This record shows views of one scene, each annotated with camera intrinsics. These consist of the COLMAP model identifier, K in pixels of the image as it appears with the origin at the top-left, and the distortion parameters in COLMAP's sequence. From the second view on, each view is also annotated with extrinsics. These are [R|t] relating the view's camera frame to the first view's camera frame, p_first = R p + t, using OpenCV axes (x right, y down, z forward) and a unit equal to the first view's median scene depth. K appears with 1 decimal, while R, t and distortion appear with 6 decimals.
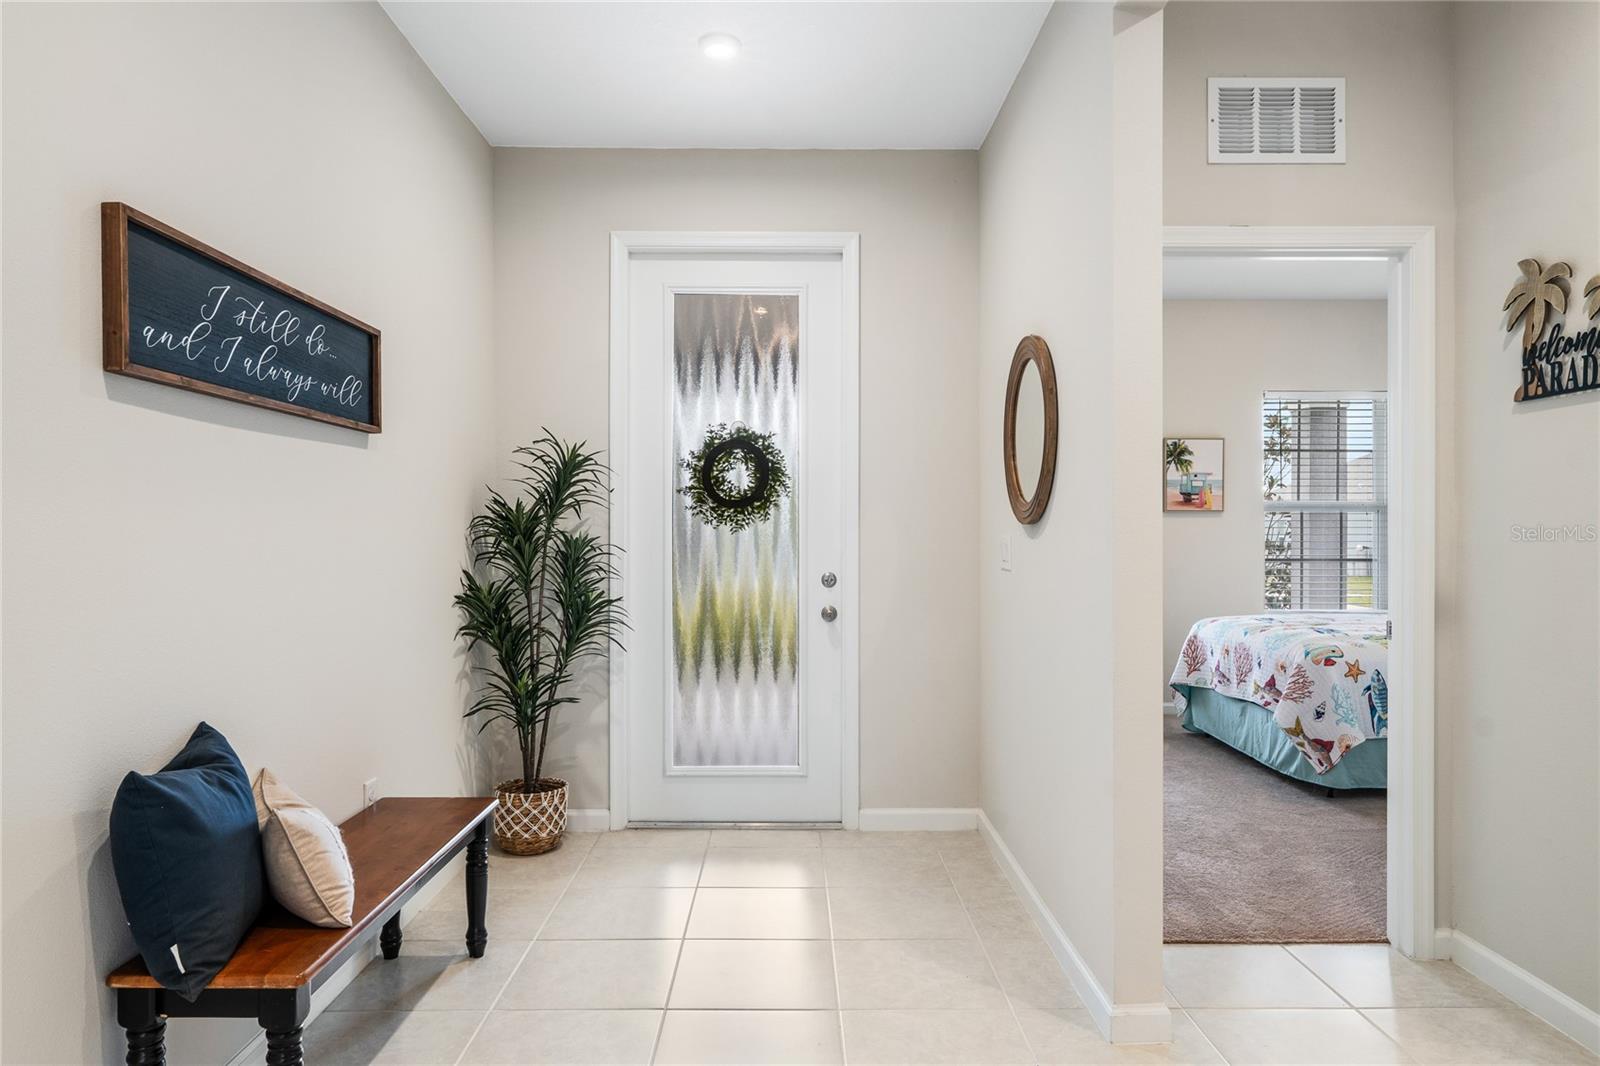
lens RADIAL K [[1003.9, 0, 803.4], [0, 1003.9, 506.8], [0, 0, 1]] dist [0.003951, 0.003750]
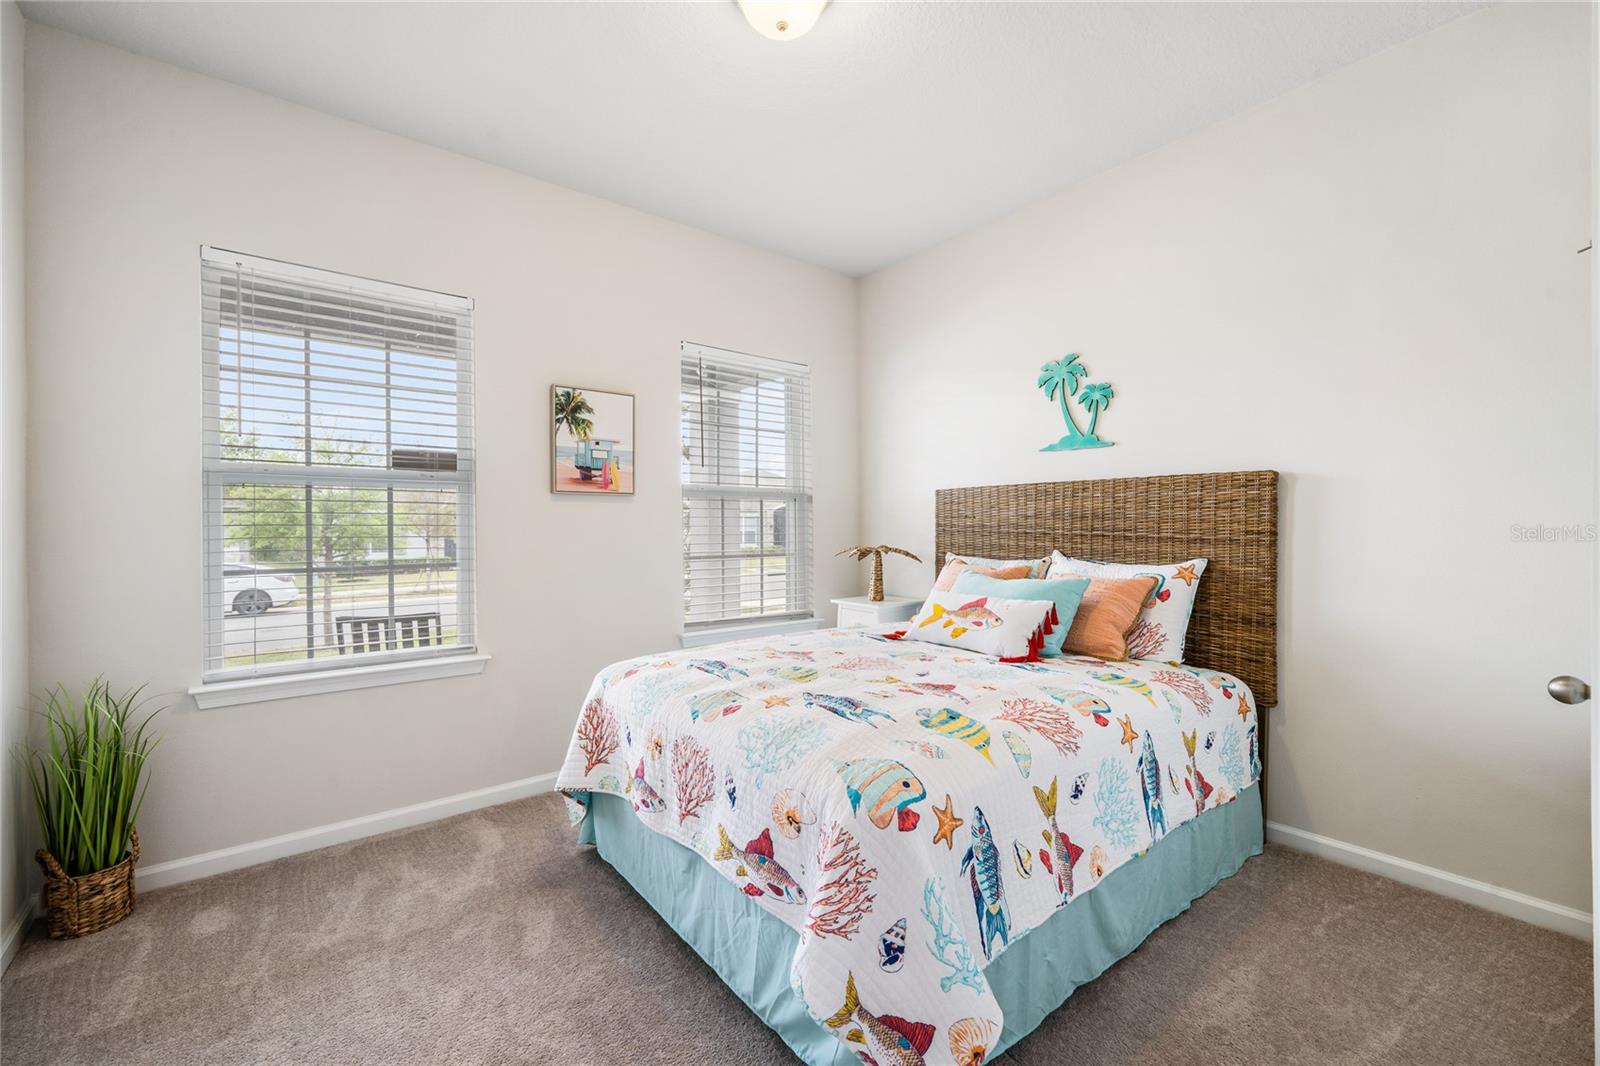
lens RADIAL K [[655.3, 0, 800.5], [0, 655.3, 519.3], [0, 0, 1]] dist [0.000231, 0.000111]
pose [[0.780135, -0.010716, 0.625519, 0.275424], [0.000331, 0.999860, 0.016716, 0.019445], [-0.625611, -0.012833, 0.780030, 0.711457]]
